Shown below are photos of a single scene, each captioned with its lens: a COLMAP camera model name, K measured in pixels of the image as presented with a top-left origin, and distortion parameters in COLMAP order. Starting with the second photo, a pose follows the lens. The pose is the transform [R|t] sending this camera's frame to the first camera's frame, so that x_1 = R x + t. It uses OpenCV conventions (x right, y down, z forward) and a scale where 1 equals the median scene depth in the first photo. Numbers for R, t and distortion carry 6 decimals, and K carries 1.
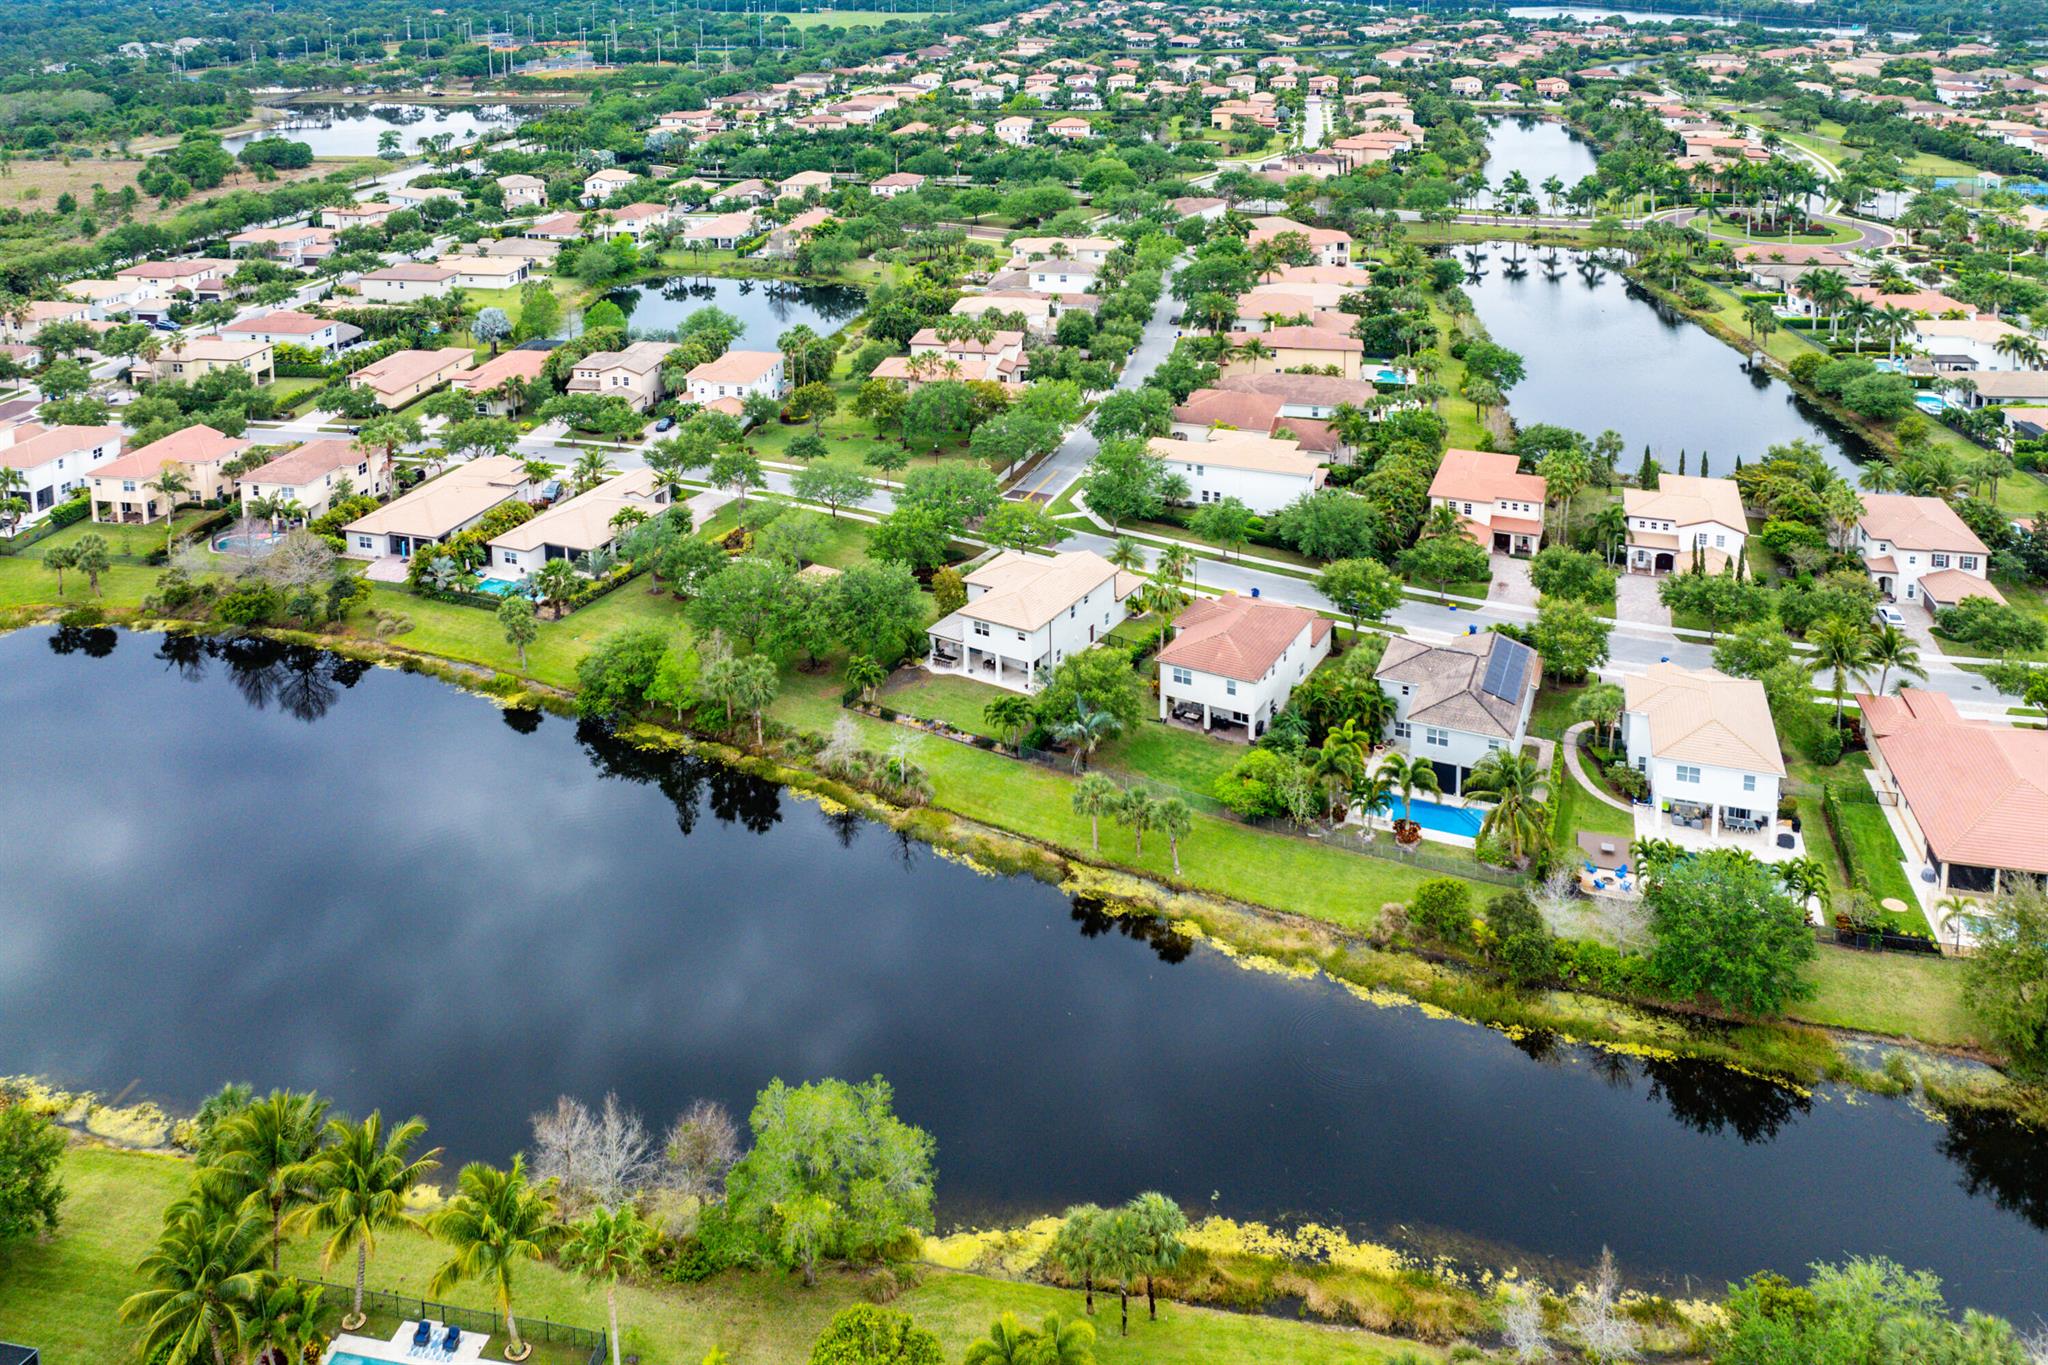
lens RADIAL K [[1712.6, 0, 1024.0], [0, 1712.6, 682.5], [0, 0, 1]] dist [-0.038103, -0.011151]
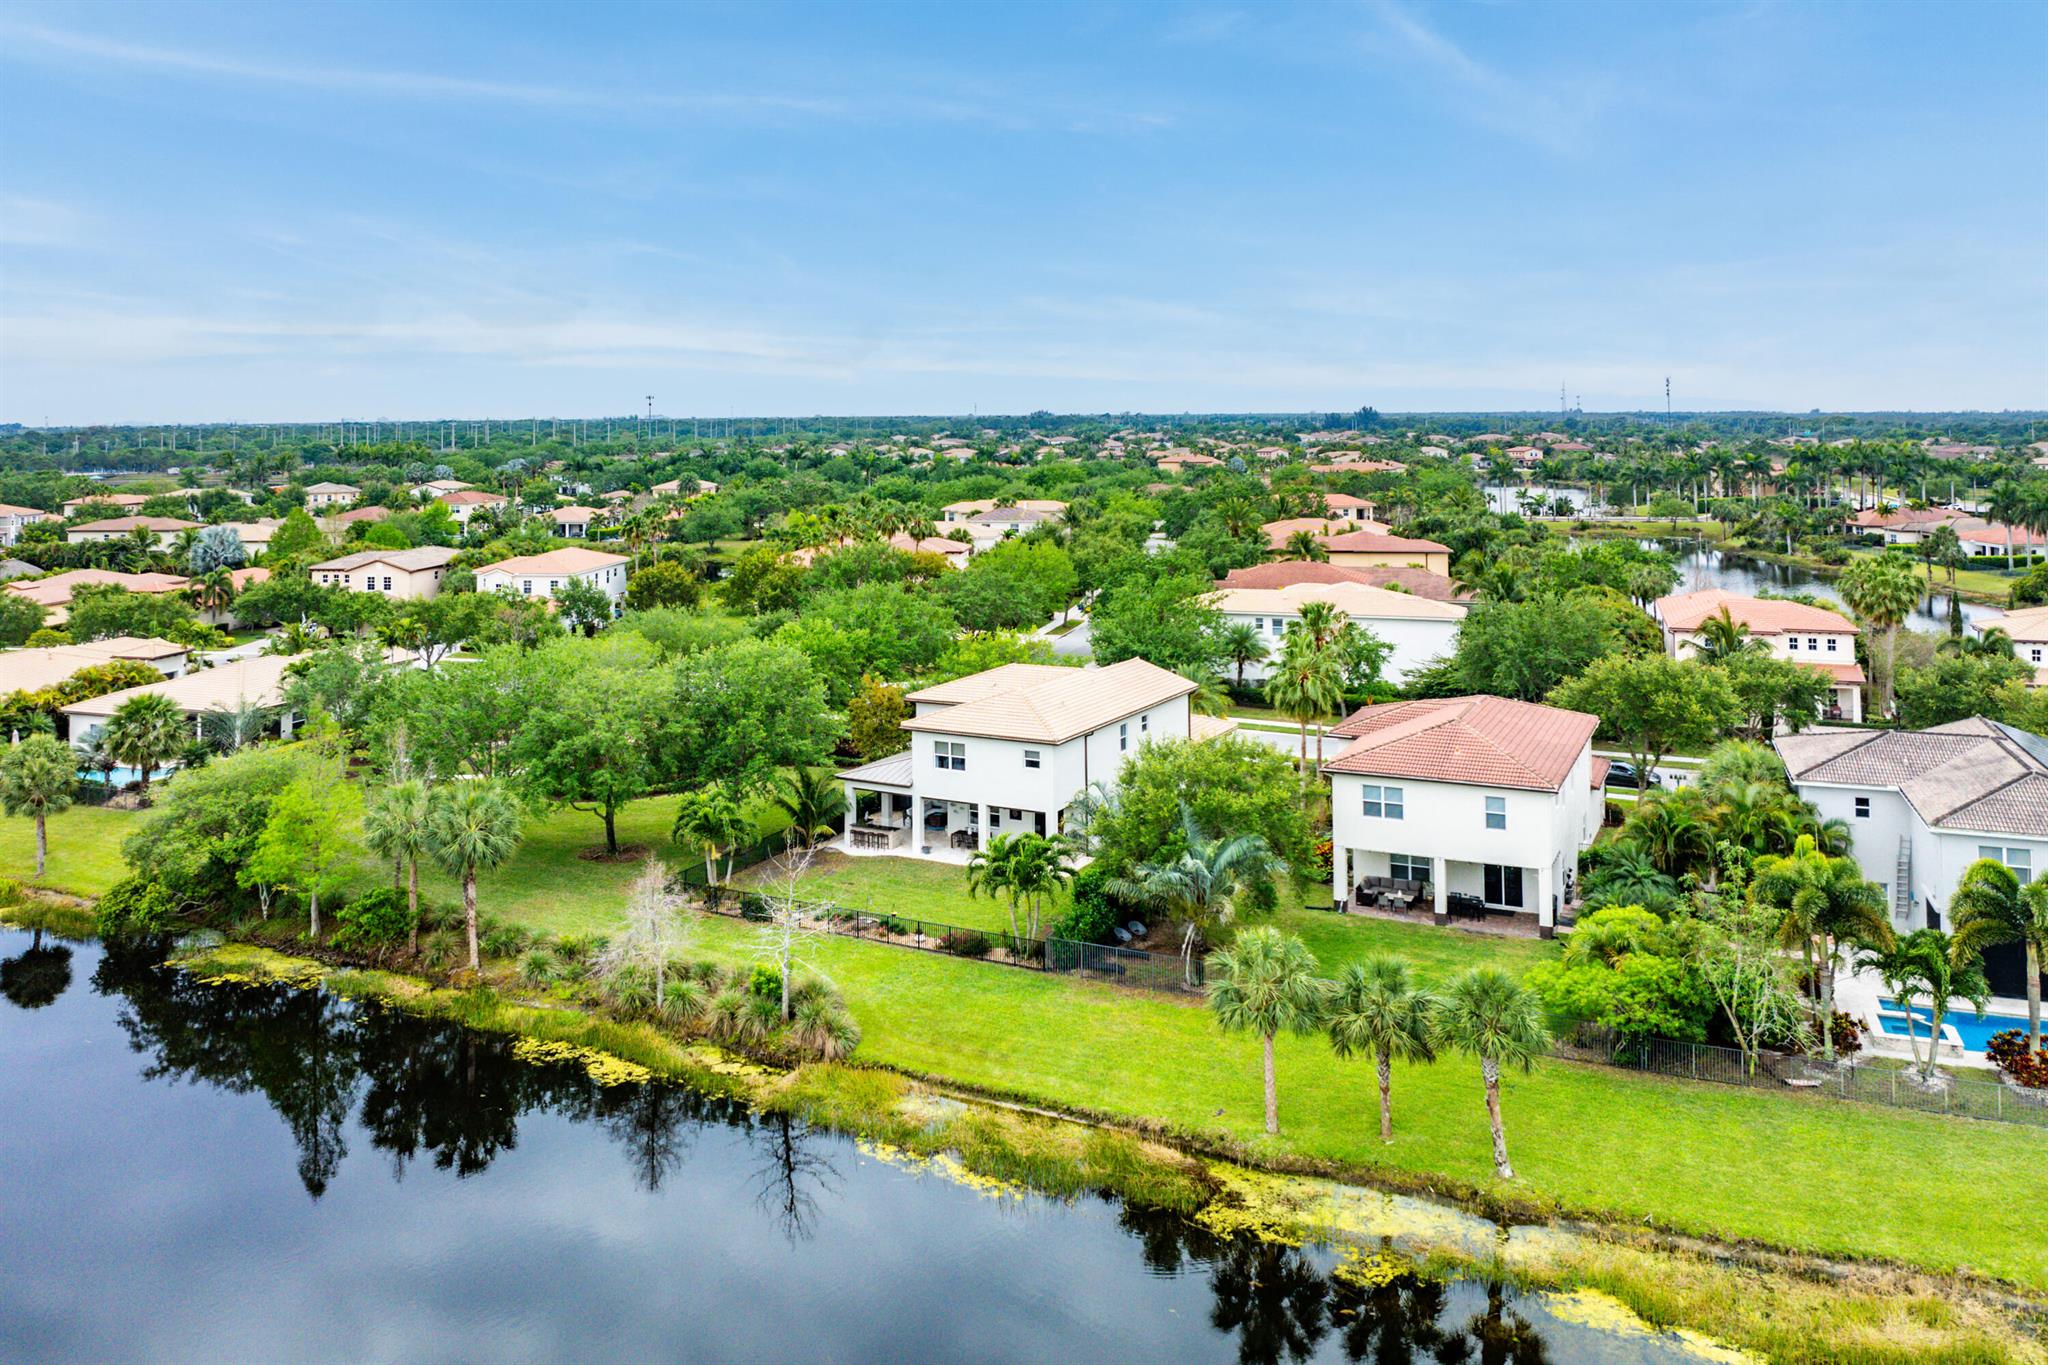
lens RADIAL K [[1712.6, 0, 1024.0], [0, 1712.6, 682.5], [0, 0, 1]] dist [-0.038103, -0.011151]
pose [[0.998129, -0.002580, 0.061094, -0.035553], [0.020960, 0.953019, -0.302184, 0.105806], [-0.057445, 0.302899, 0.951290, 0.543918]]
